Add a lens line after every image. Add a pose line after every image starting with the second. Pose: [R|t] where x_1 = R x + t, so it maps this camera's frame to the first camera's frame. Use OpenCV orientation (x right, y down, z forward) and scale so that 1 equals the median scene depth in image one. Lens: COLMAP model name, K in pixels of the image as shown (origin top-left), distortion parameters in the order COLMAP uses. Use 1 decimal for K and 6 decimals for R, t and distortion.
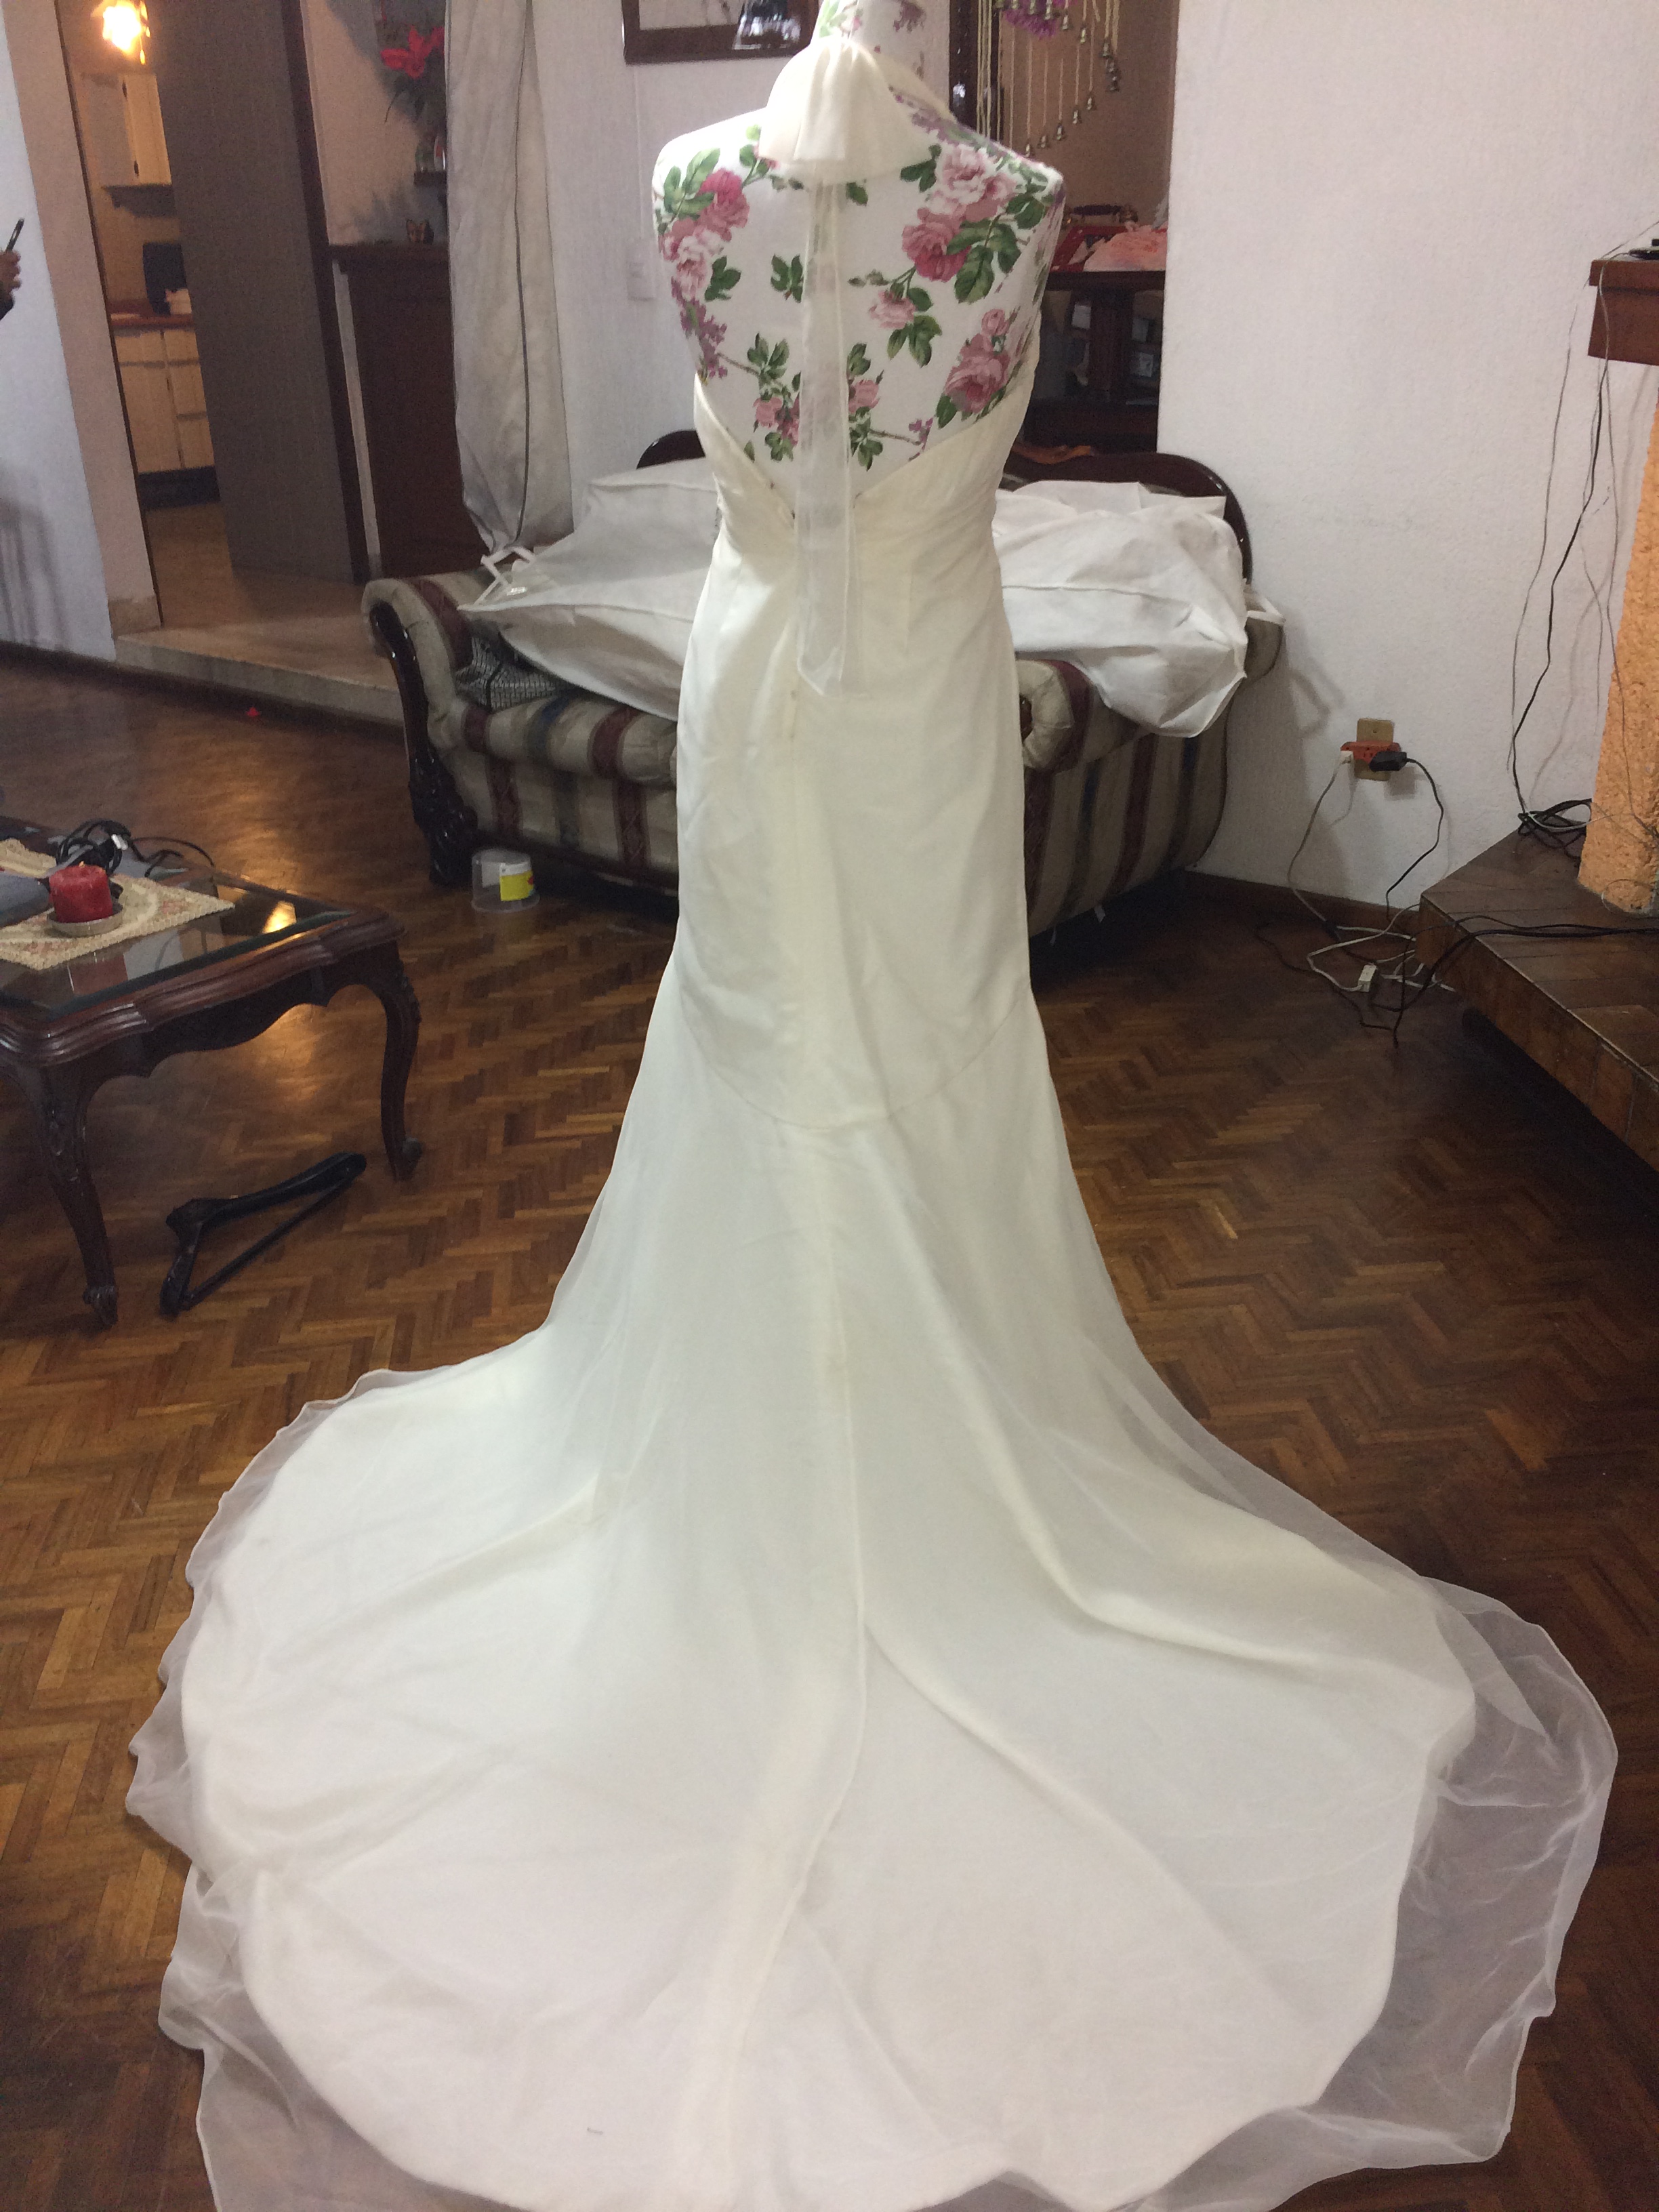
lens RADIAL K [[1879.5, 0, 832.3], [0, 1879.5, 1105.3], [0, 0, 1]] dist [0.000651, -0.005073]
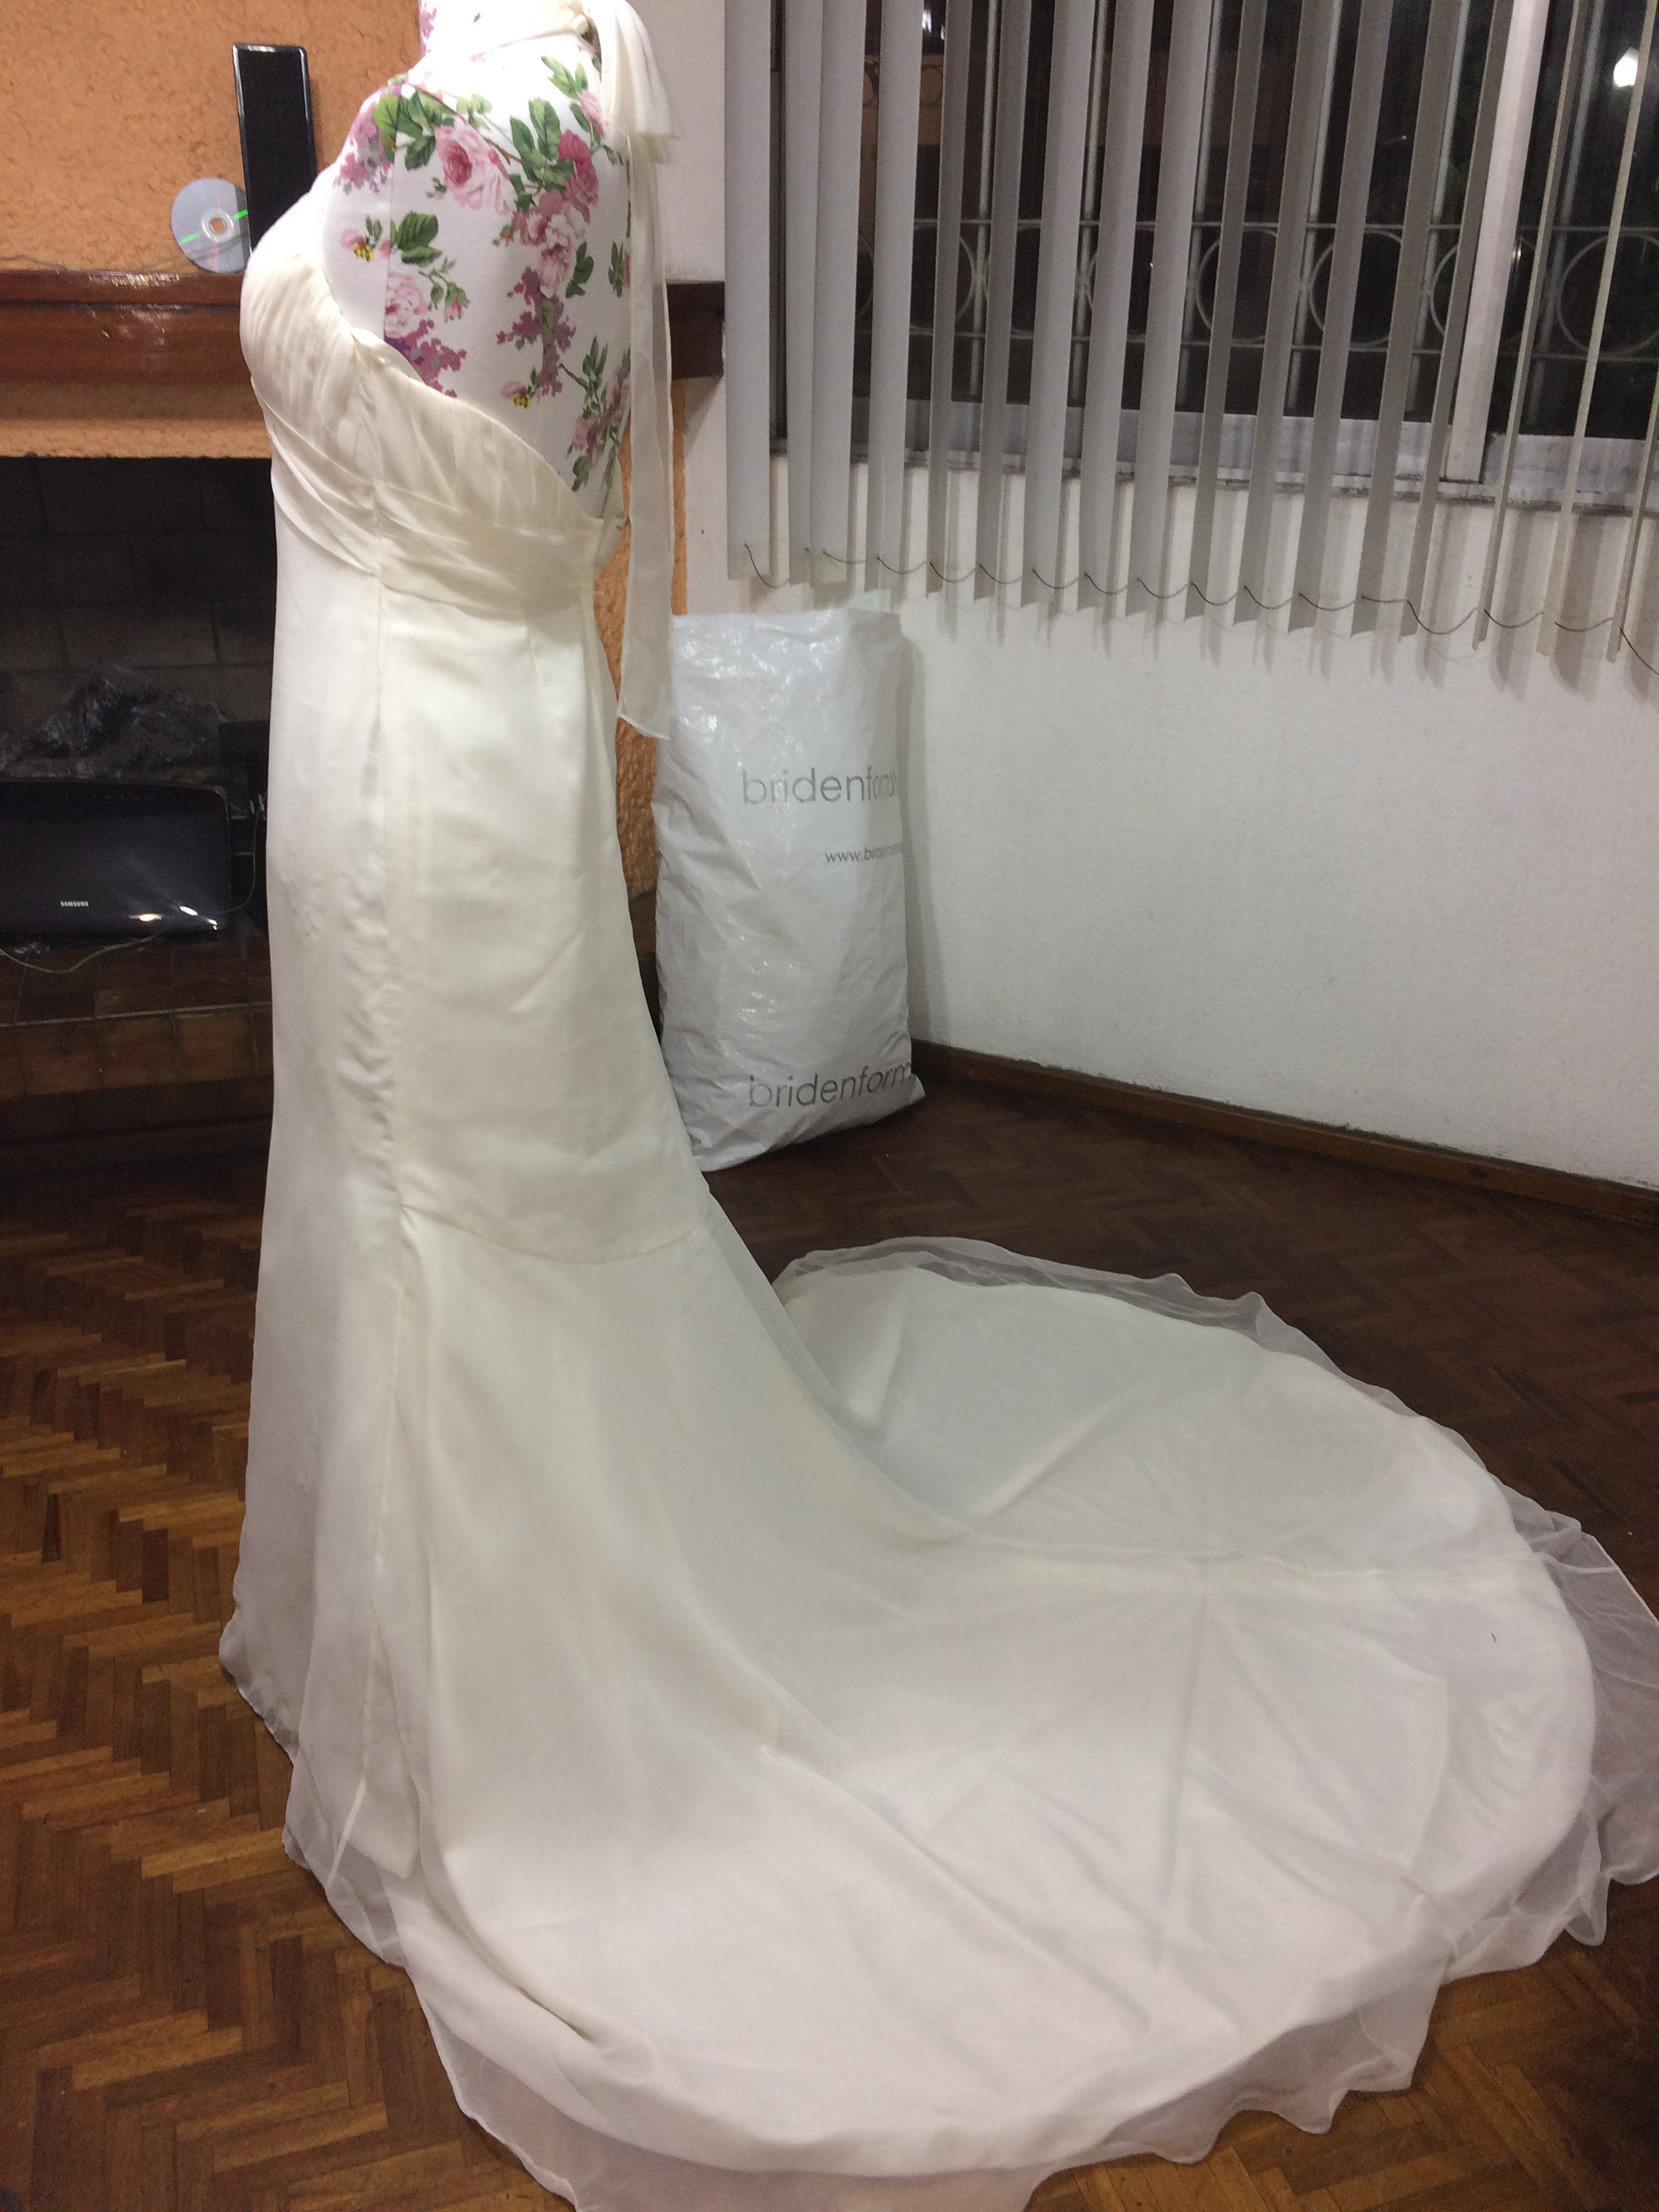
lens RADIAL K [[1863.0, 0, 829.9], [0, 1863.0, 1095.9], [0, 0, 1]] dist [0.012007, 0.006680]
pose [[-0.175899, -0.391227, 0.903328, -0.618058], [0.410374, 0.804955, 0.428532, -0.299537], [-0.894792, 0.446081, 0.018959, 0.691109]]
